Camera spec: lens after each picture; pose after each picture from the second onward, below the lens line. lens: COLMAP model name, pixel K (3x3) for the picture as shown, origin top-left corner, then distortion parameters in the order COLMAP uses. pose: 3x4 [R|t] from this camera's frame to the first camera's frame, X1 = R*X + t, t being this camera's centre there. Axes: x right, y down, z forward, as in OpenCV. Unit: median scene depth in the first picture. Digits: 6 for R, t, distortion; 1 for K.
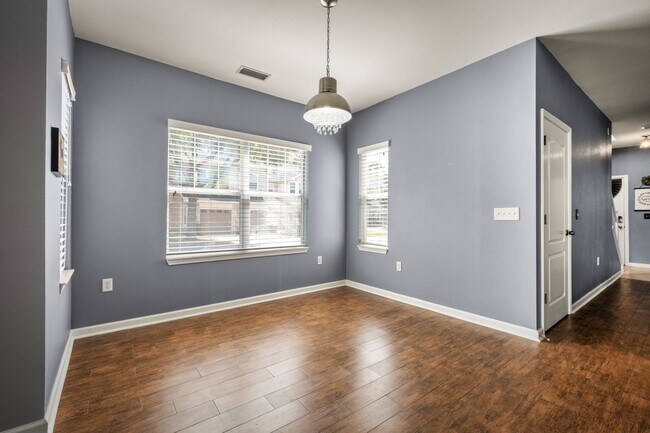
lens RADIAL K [[282.0, 0, 324.7], [0, 282.0, 214.5], [0, 0, 1]] dist [0.003628, -0.001160]
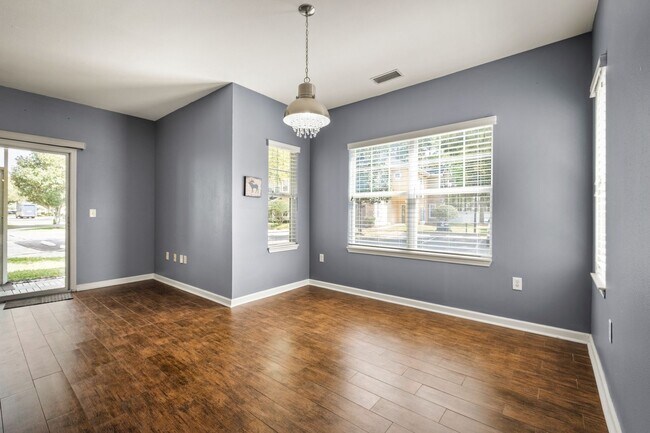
lens RADIAL K [[282.0, 0, 325.8], [0, 282.0, 213.9], [0, 0, 1]] dist [0.003628, -0.001160]
pose [[0.237382, -0.003140, -0.971411, 0.632849], [-0.000424, 0.999994, -0.003337, 0.001962], [0.971416, 0.001204, 0.237380, 0.497422]]
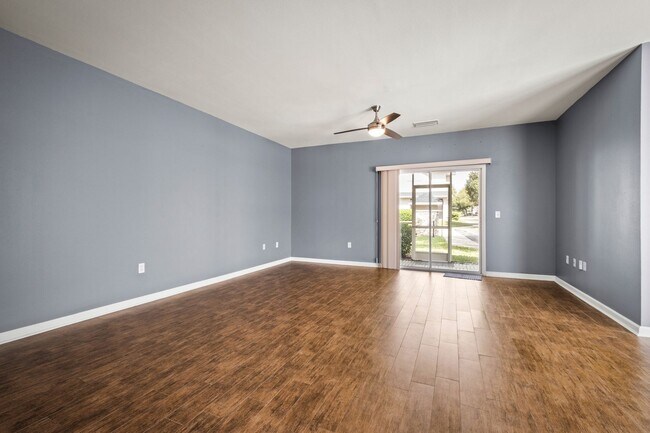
lens RADIAL K [[282.0, 0, 324.9], [0, 282.0, 211.6], [0, 0, 1]] dist [0.003628, -0.001160]
pose [[-0.877887, -0.010307, -0.478757, 0.706998], [-0.004534, 0.999902, -0.013214, 0.003586], [0.478846, -0.009430, -0.877848, 0.675085]]
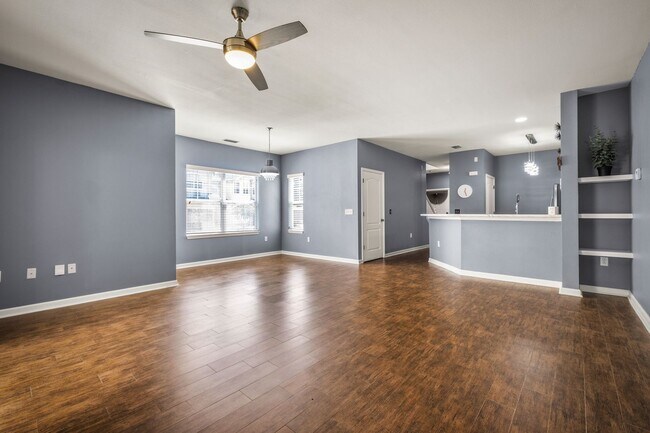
lens RADIAL K [[282.0, 0, 320.3], [0, 282.0, 214.2], [0, 0, 1]] dist [0.003628, -0.001160]
pose [[0.983675, -0.008587, 0.179750, 0.001045], [0.007388, 0.999946, 0.007335, -0.000369], [-0.179803, -0.005887, 0.983685, -0.954590]]
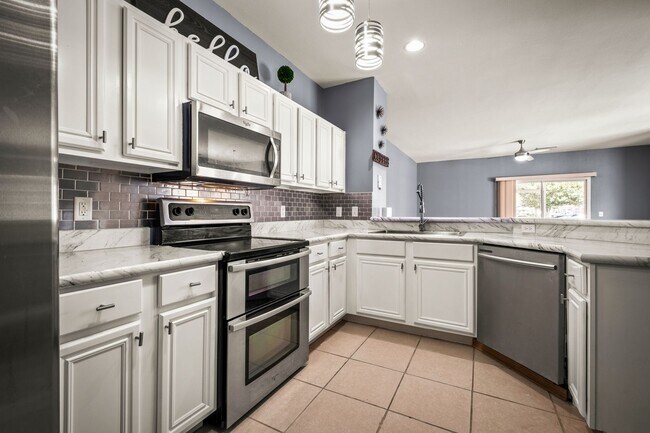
lens RADIAL K [[282.0, 0, 323.6], [0, 282.0, 212.7], [0, 0, 1]] dist [0.003628, -0.001160]
pose [[-0.918388, -0.010887, -0.395531, 1.787826], [-0.010437, 0.999940, -0.003289, 0.010419], [0.395543, 0.001108, -0.918447, 0.864232]]
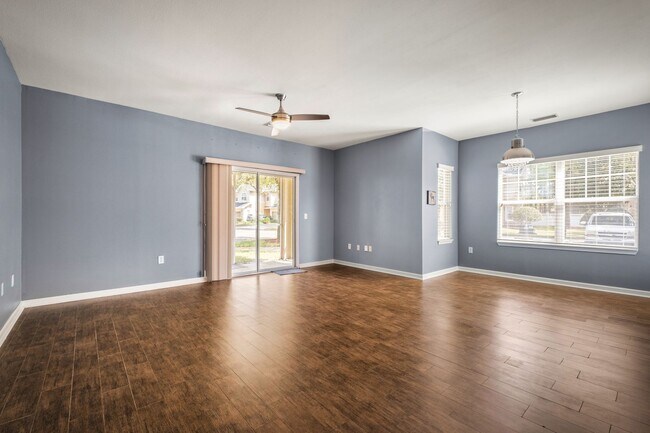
lens RADIAL K [[282.0, 0, 326.8], [0, 282.0, 216.4], [0, 0, 1]] dist [0.003628, -0.001160]
pose [[0.056075, -0.003658, -0.998420, 1.021753], [0.000603, 0.999993, -0.003630, 0.001939], [0.998426, -0.000399, 0.056077, -0.164598]]
